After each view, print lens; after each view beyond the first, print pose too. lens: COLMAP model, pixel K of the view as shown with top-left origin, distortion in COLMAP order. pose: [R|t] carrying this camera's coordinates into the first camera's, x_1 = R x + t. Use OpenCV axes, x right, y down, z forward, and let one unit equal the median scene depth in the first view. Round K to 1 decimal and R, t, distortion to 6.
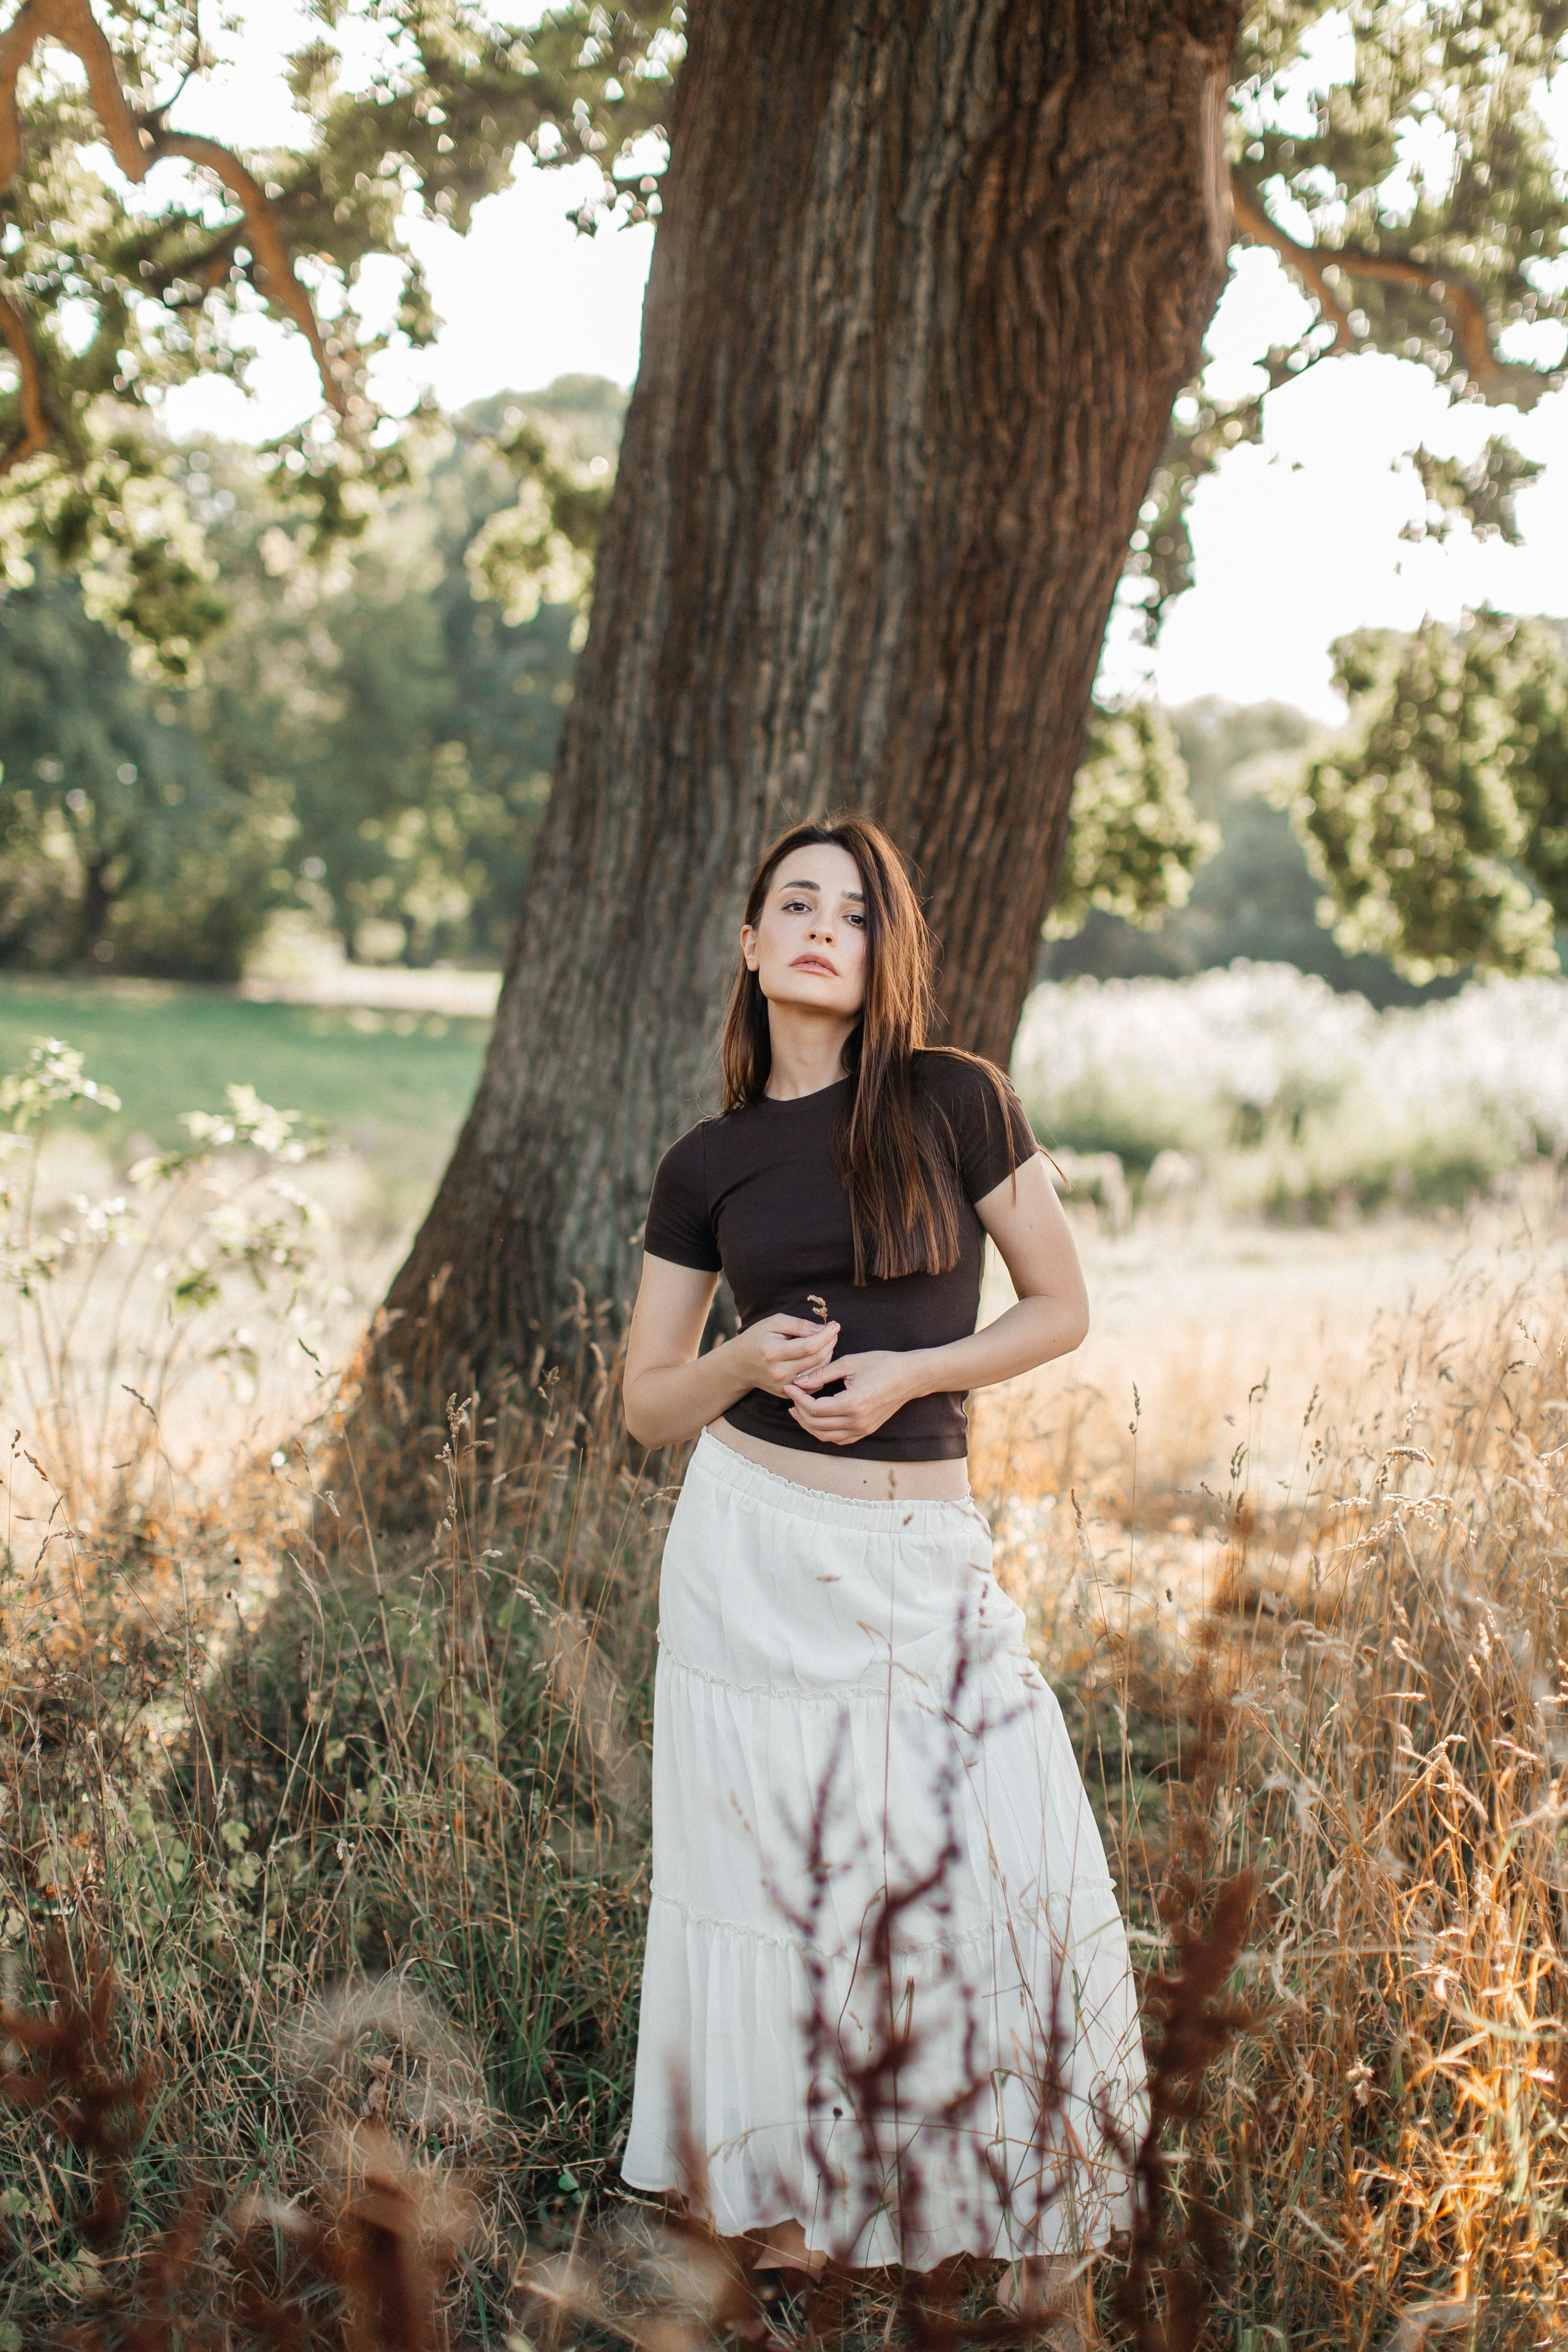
lens RADIAL K [[3321.2, 0, 784.0], [0, 3321.2, 1176.0], [0, 0, 1]] dist [0.010741, -0.068150]
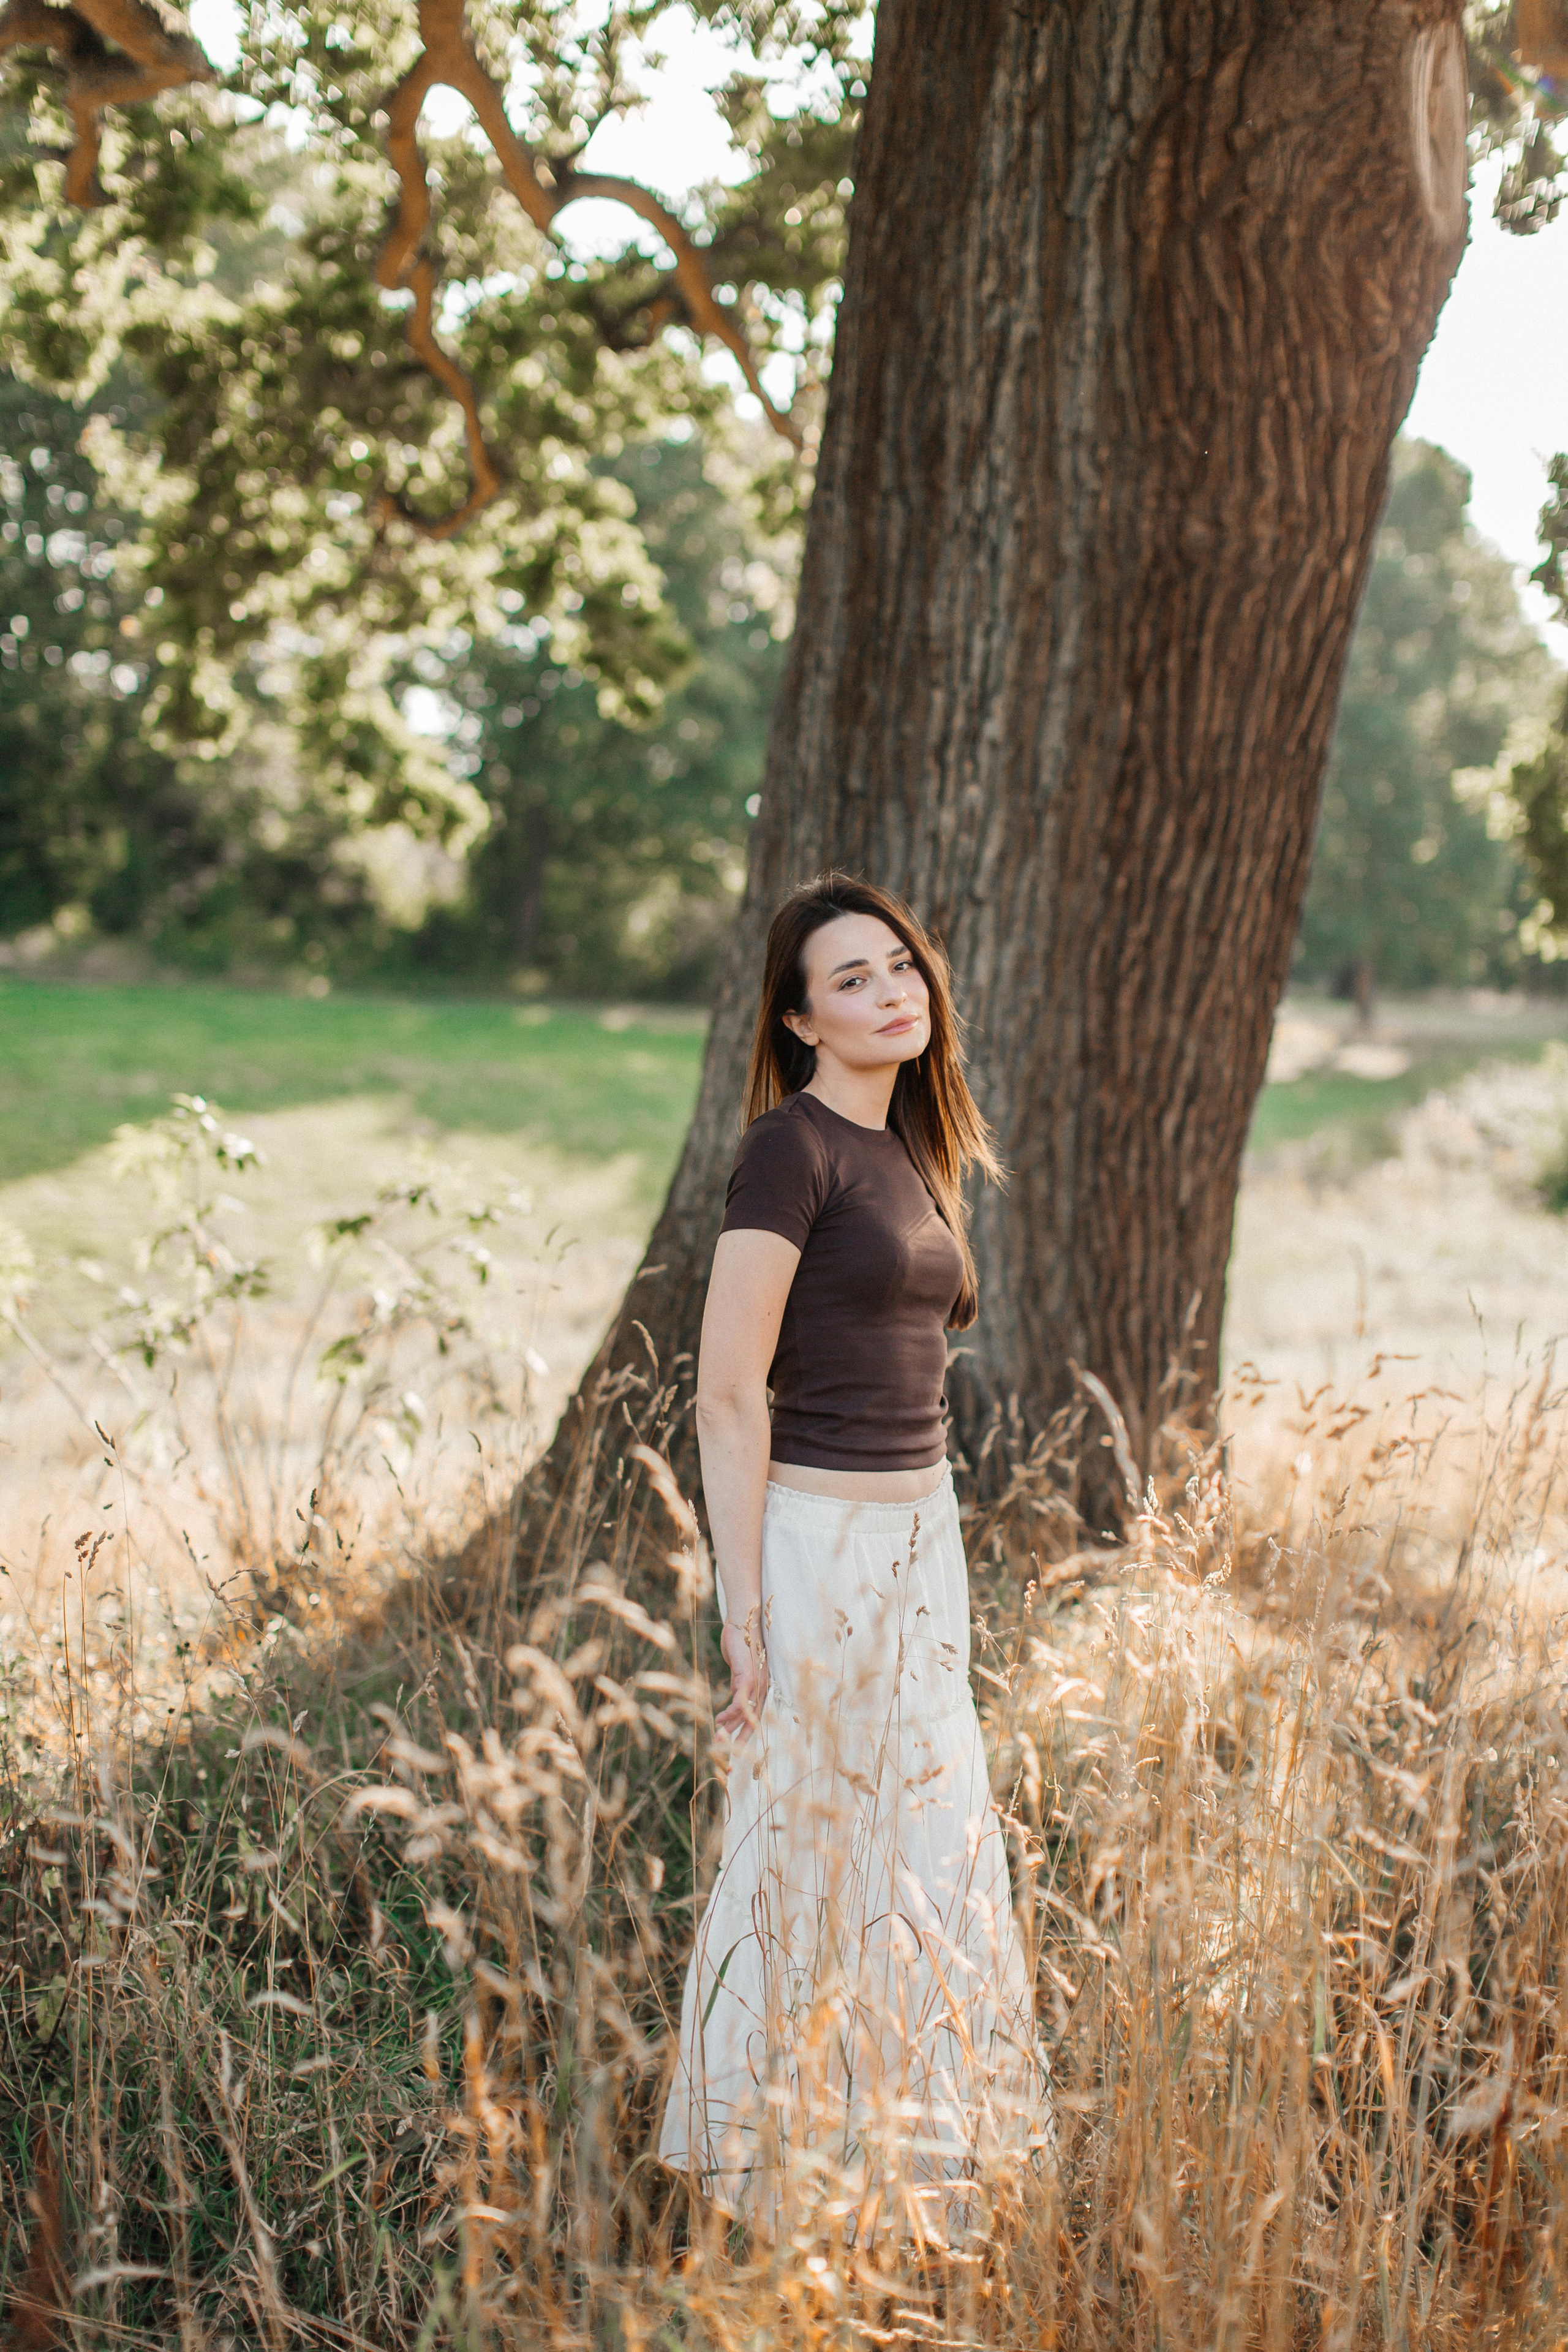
lens RADIAL K [[3322.2, 0, 784.0], [0, 3322.2, 1176.0], [0, 0, 1]] dist [-0.012780, 0.051737]
pose [[0.976891, -0.005095, -0.213678, 0.151032], [0.003584, 0.999966, -0.007458, -0.009733], [0.213708, 0.006520, 0.976876, 0.070832]]
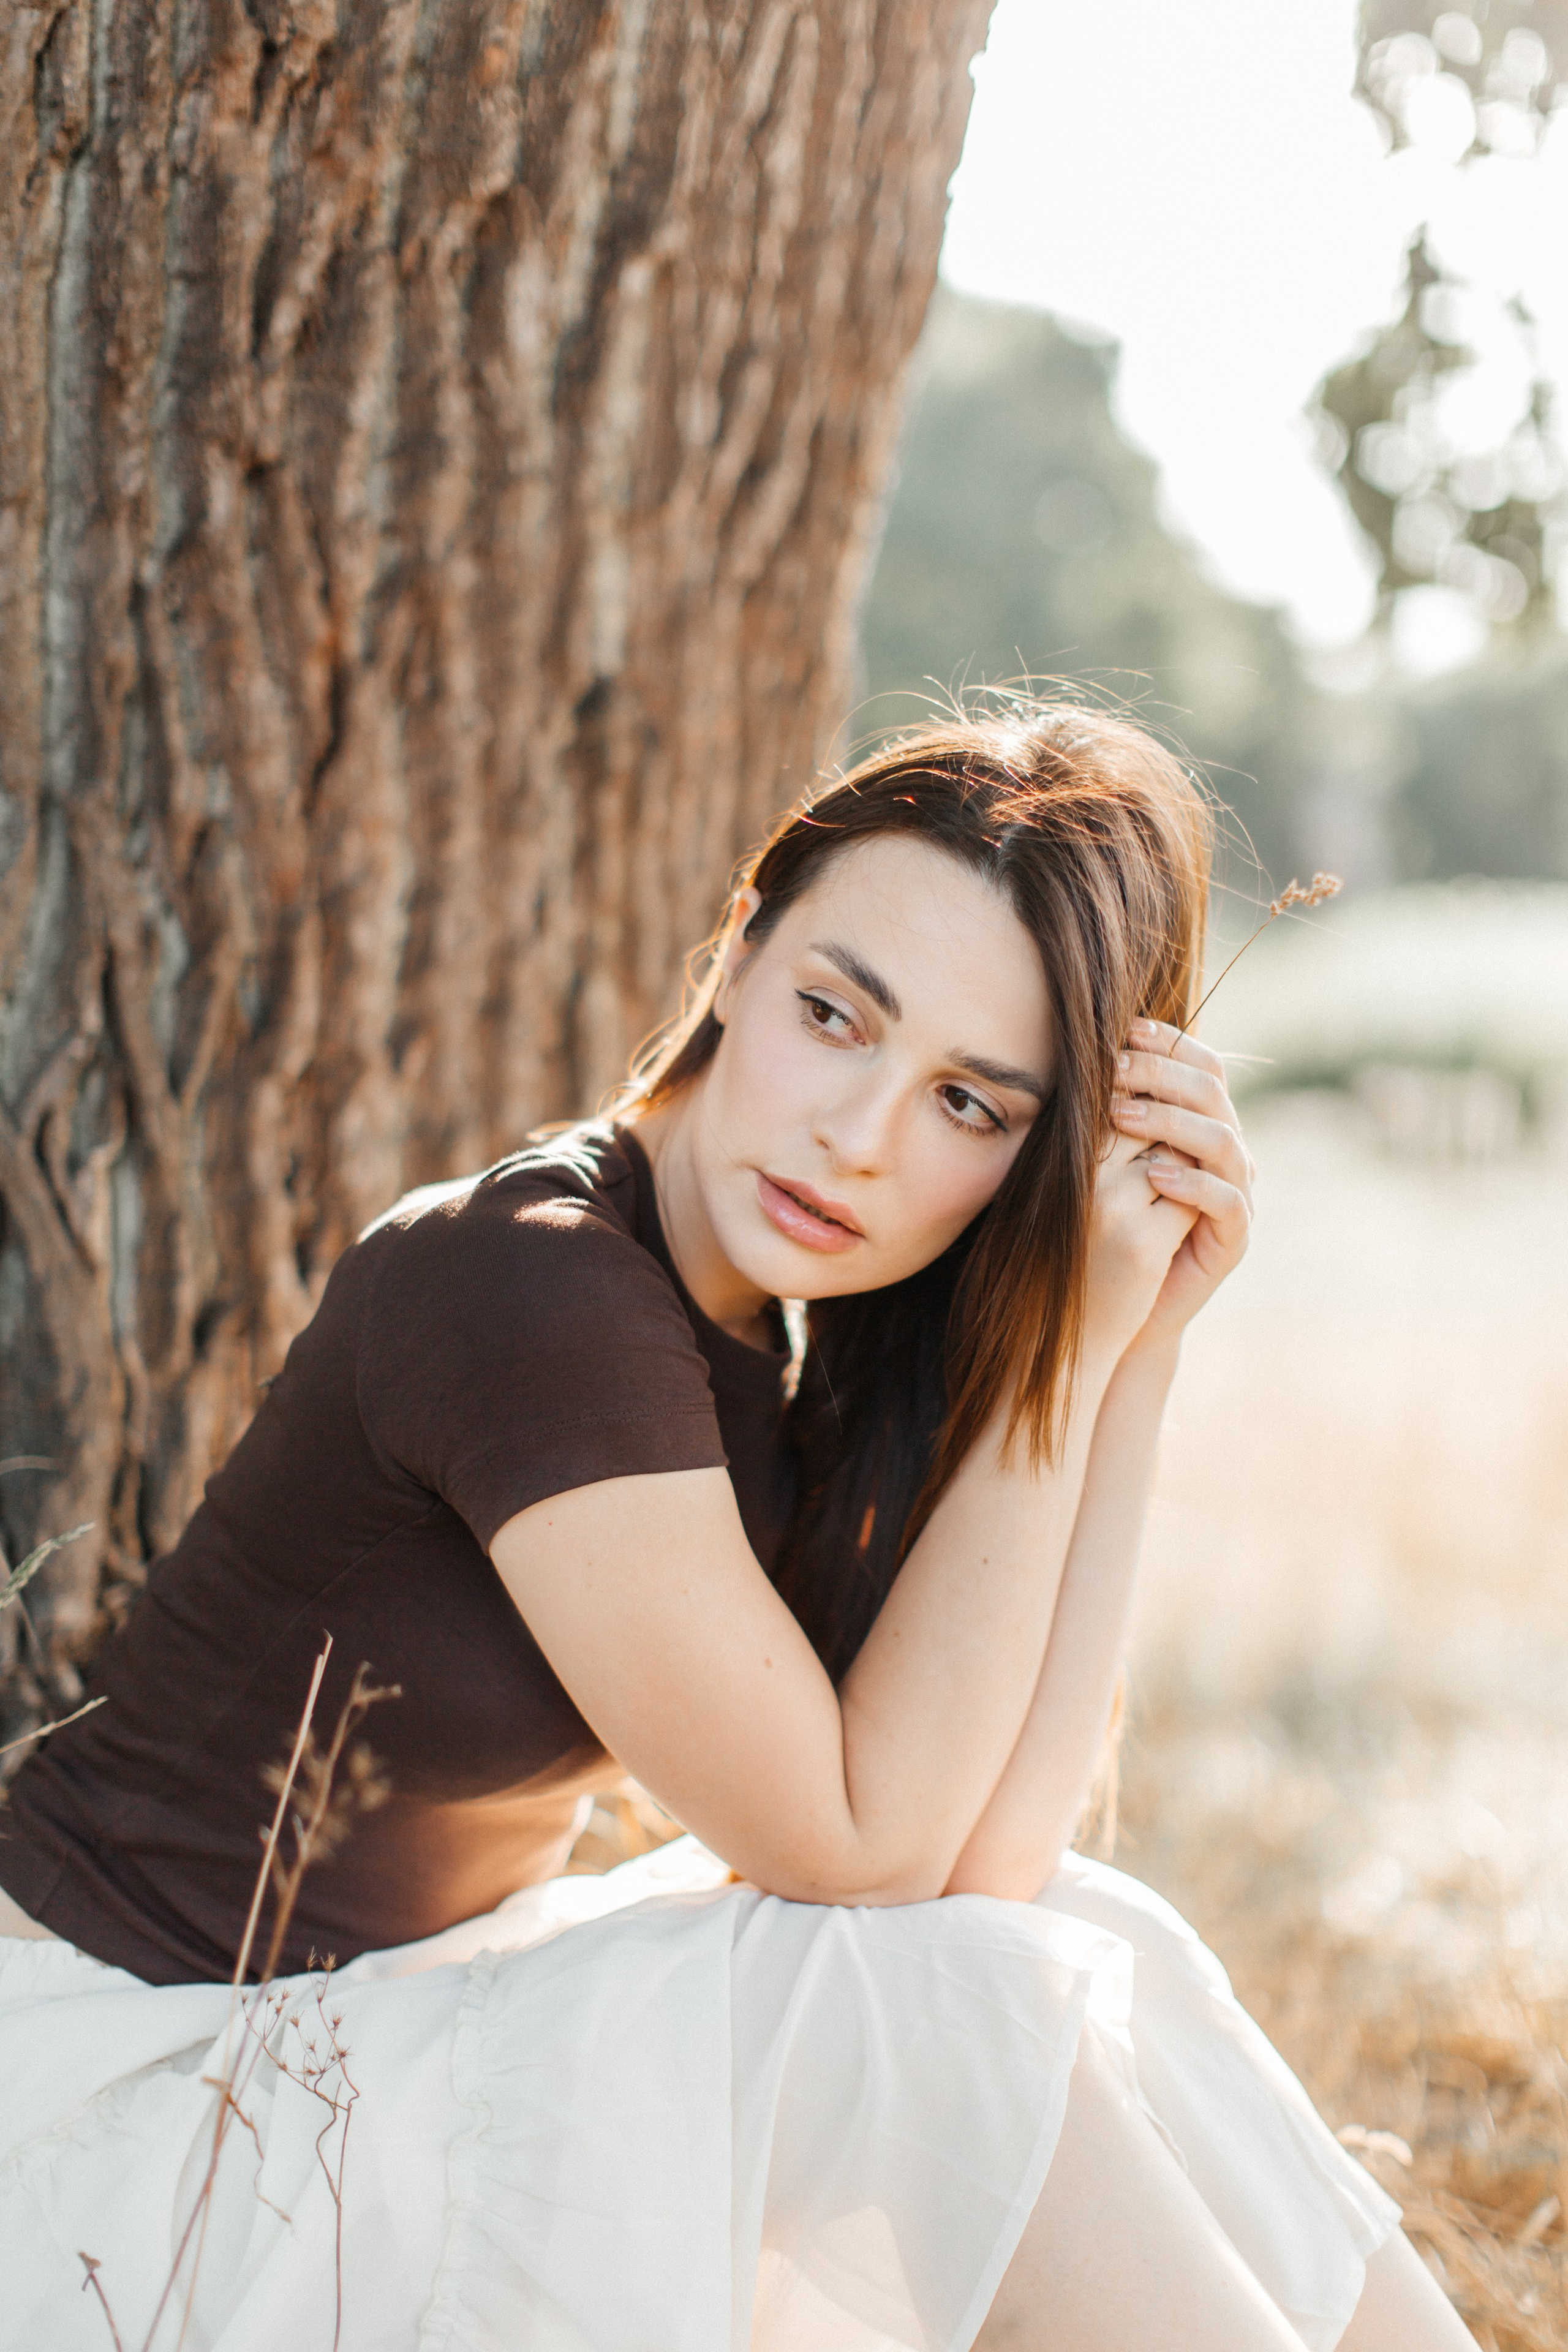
lens RADIAL K [[3322.2, 0, 784.0], [0, 3322.2, 1176.0], [0, 0, 1]] dist [-0.012780, 0.051737]
pose [[0.993538, 0.013389, -0.112704, 0.098204], [-0.012585, 0.999890, 0.007843, 0.026216], [0.112797, -0.006374, 0.993598, 0.808772]]
